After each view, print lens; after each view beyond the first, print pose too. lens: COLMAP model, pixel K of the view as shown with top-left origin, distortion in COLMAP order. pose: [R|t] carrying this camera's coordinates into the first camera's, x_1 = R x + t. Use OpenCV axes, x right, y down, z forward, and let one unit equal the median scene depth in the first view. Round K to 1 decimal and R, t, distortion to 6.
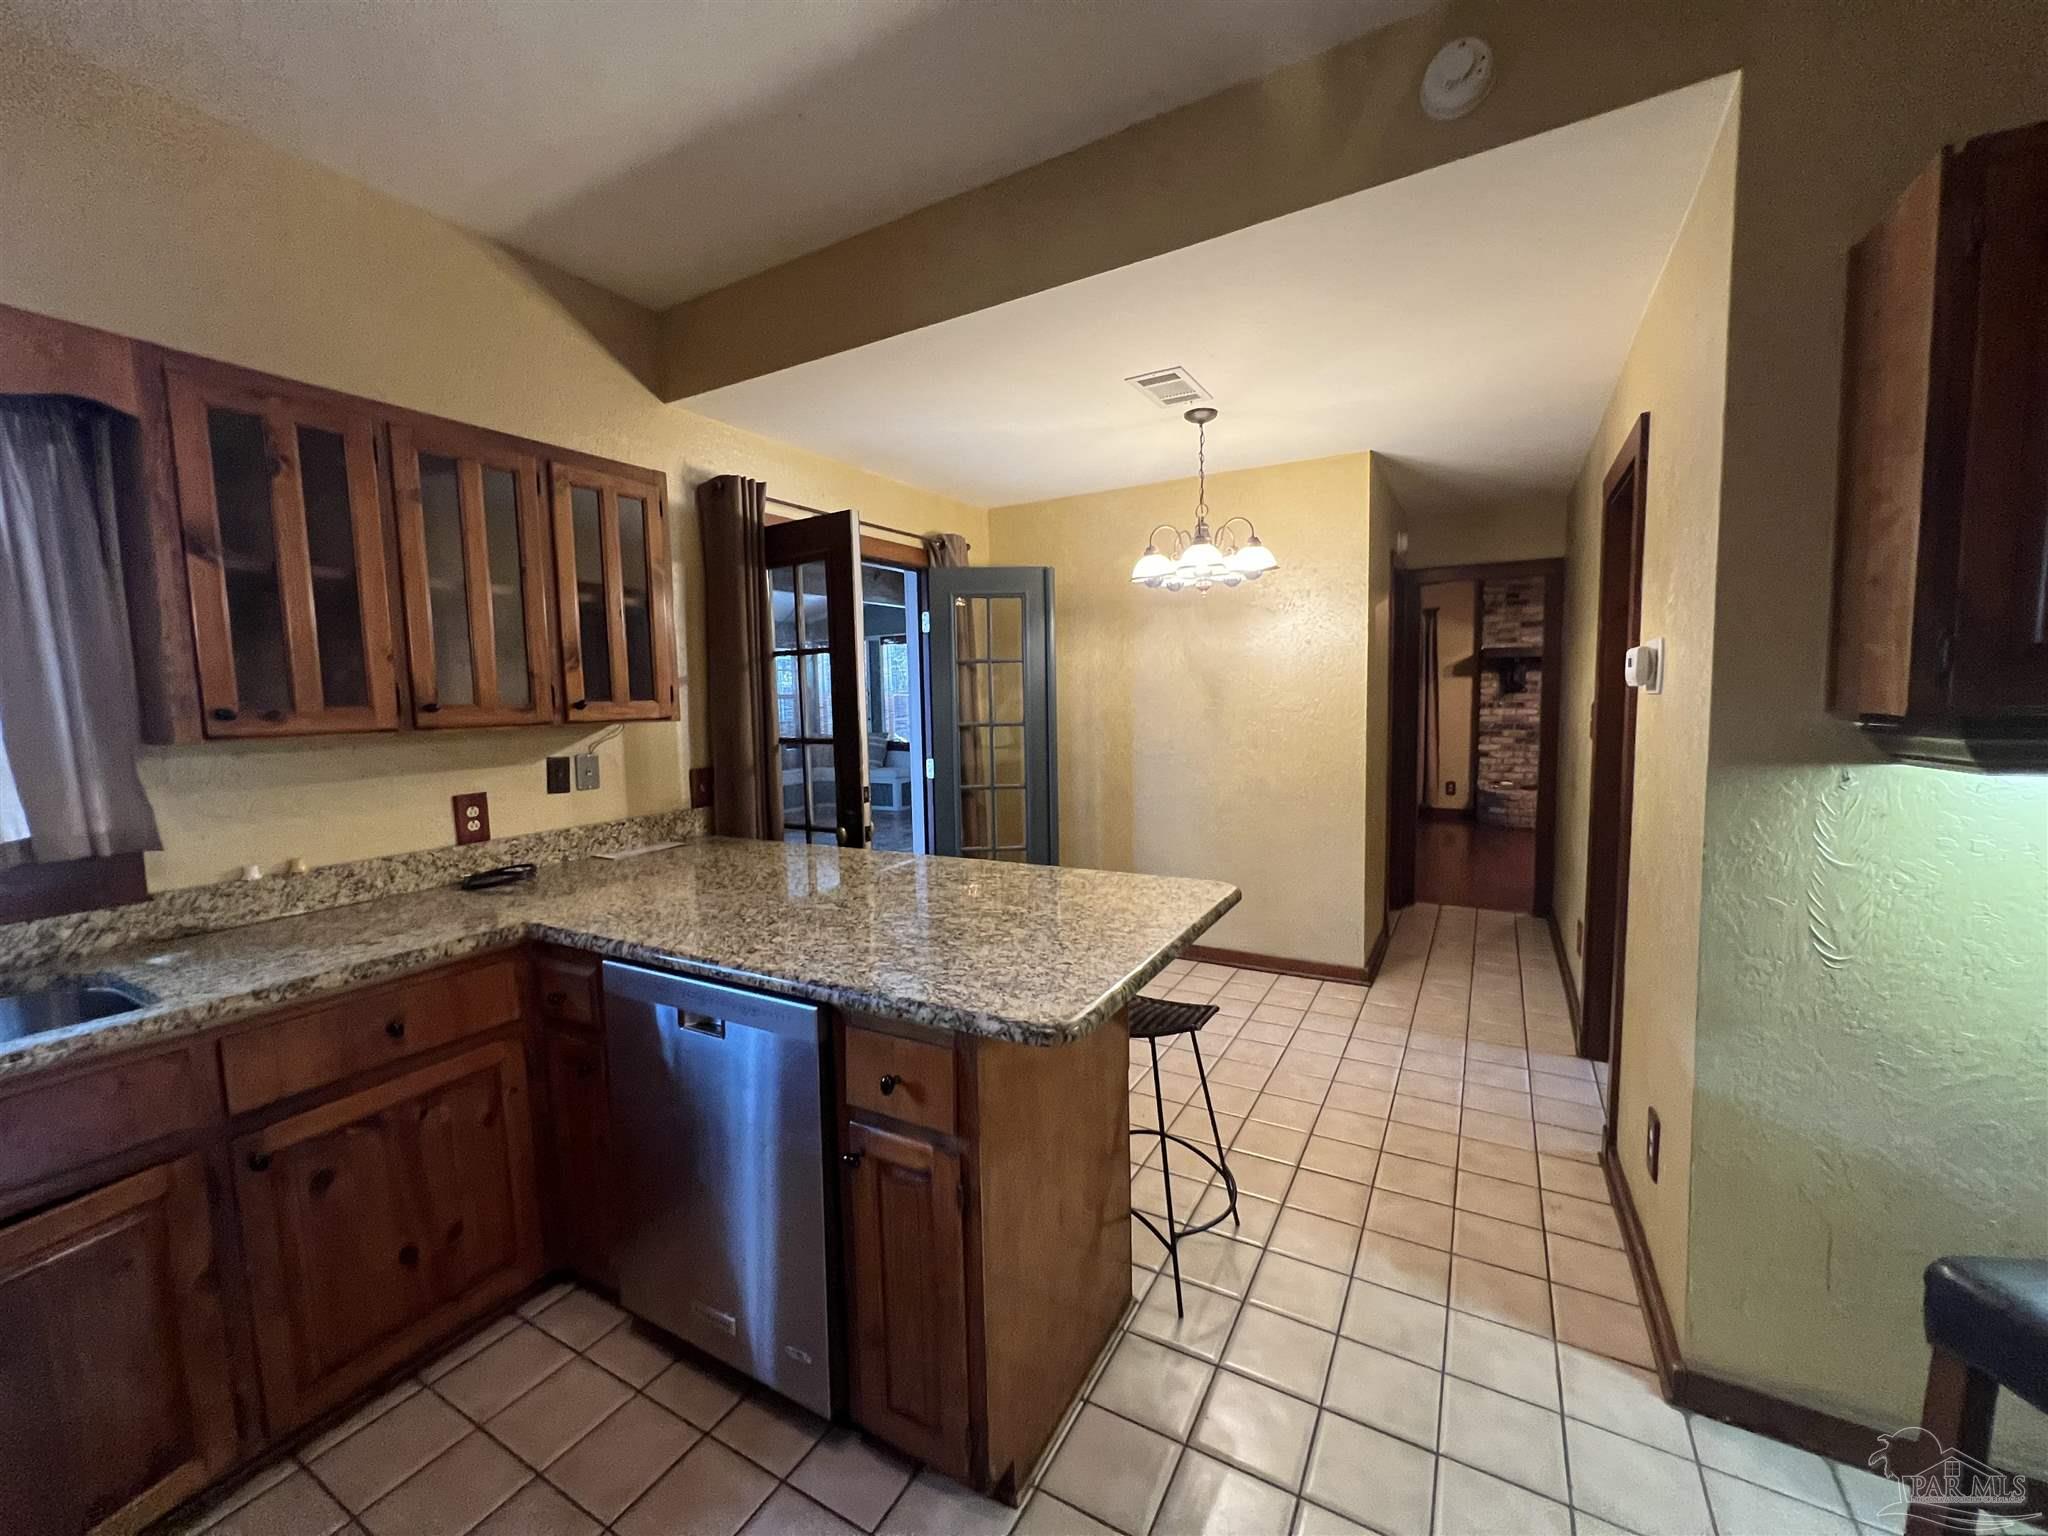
lens RADIAL K [[819.7, 0, 1023.8], [0, 819.7, 767.8], [0, 0, 1]] dist [-0.002040, 0.000457]
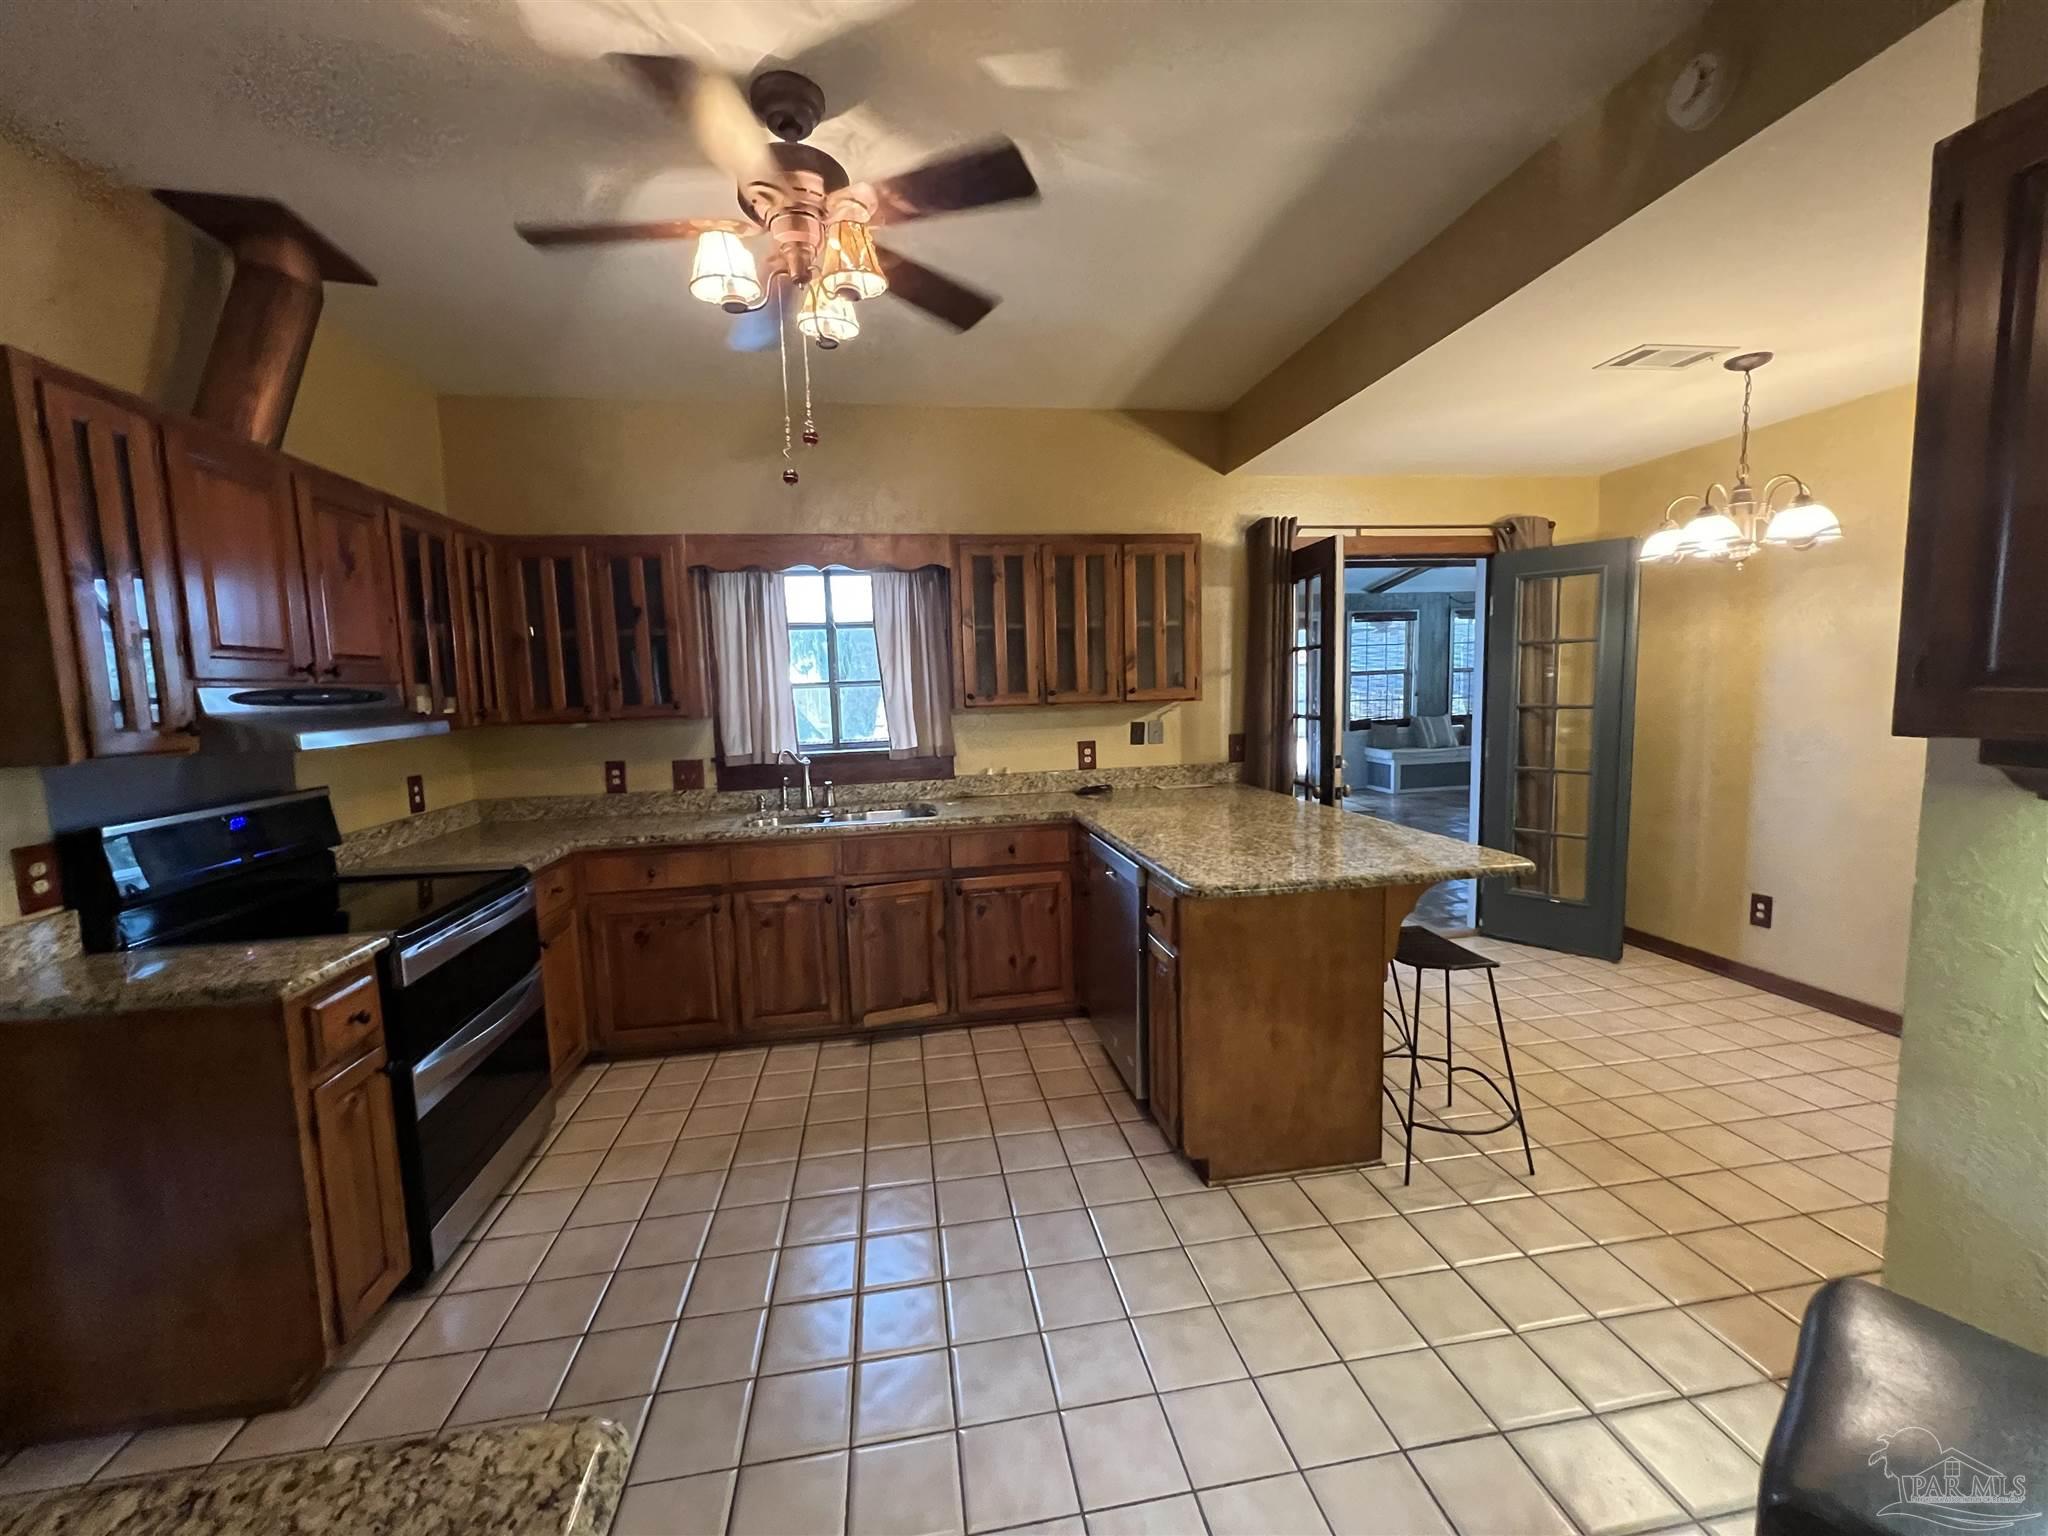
lens RADIAL K [[820.8, 0, 1019.8], [0, 820.8, 768.3], [0, 0, 1]] dist [-0.001472, 0.000131]
pose [[0.628446, 0.084264, -0.773276, 0.584810], [-0.054464, 0.996442, 0.064320, -0.014633], [0.775945, 0.001694, 0.630799, -0.206389]]
